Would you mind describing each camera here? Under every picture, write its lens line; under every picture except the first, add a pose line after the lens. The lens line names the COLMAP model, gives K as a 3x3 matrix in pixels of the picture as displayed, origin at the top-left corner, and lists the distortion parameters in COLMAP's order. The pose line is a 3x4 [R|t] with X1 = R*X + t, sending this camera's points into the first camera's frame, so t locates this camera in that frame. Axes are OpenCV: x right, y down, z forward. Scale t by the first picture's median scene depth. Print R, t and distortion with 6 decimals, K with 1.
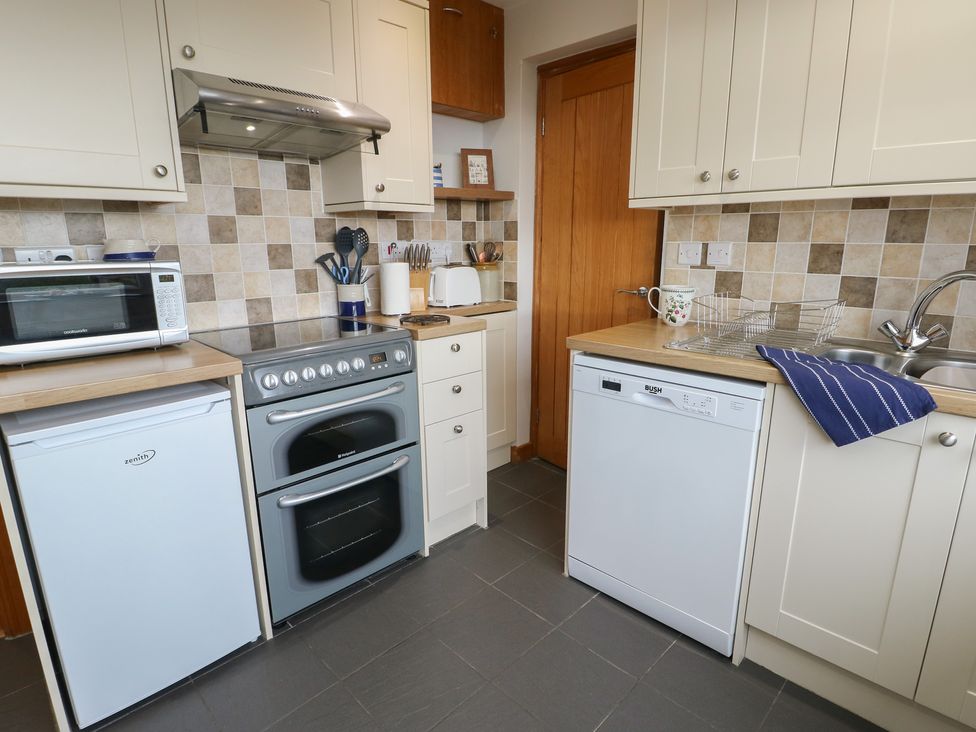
lens RADIAL K [[526.5, 0, 493.4], [0, 526.5, 370.5], [0, 0, 1]] dist [0.000243, -0.016028]
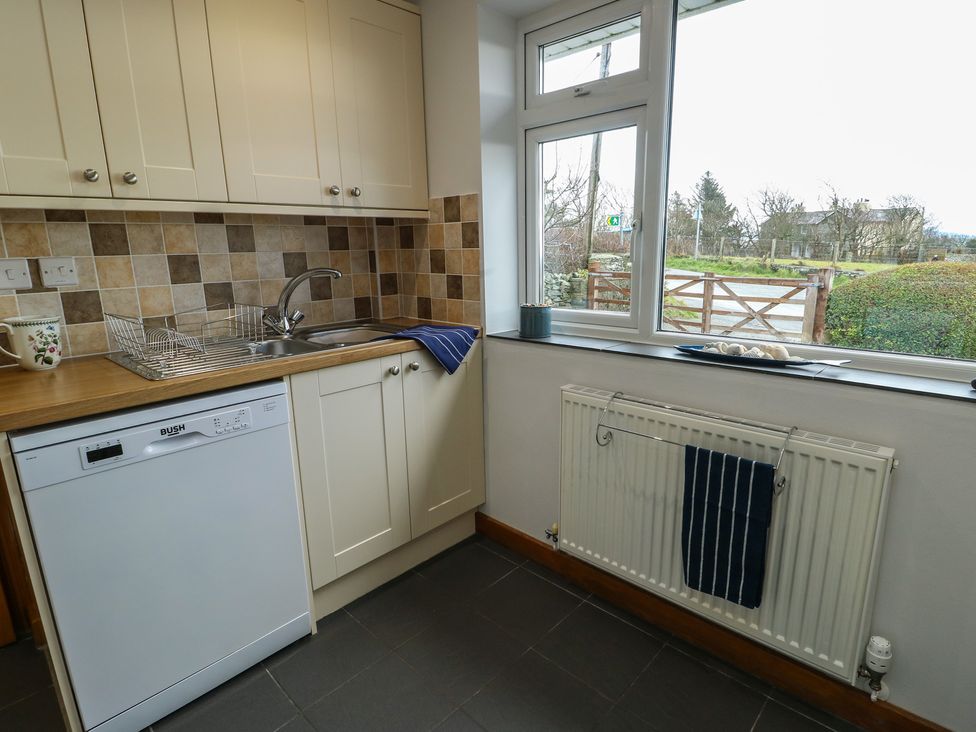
lens RADIAL K [[526.5, 0, 493.4], [0, 526.5, 370.5], [0, 0, 1]] dist [0.000243, -0.016028]
pose [[-0.029396, -0.225360, 0.973832, -0.457714], [0.258863, 0.939299, 0.225182, -0.099744], [-0.965467, 0.258708, 0.030726, 0.426870]]
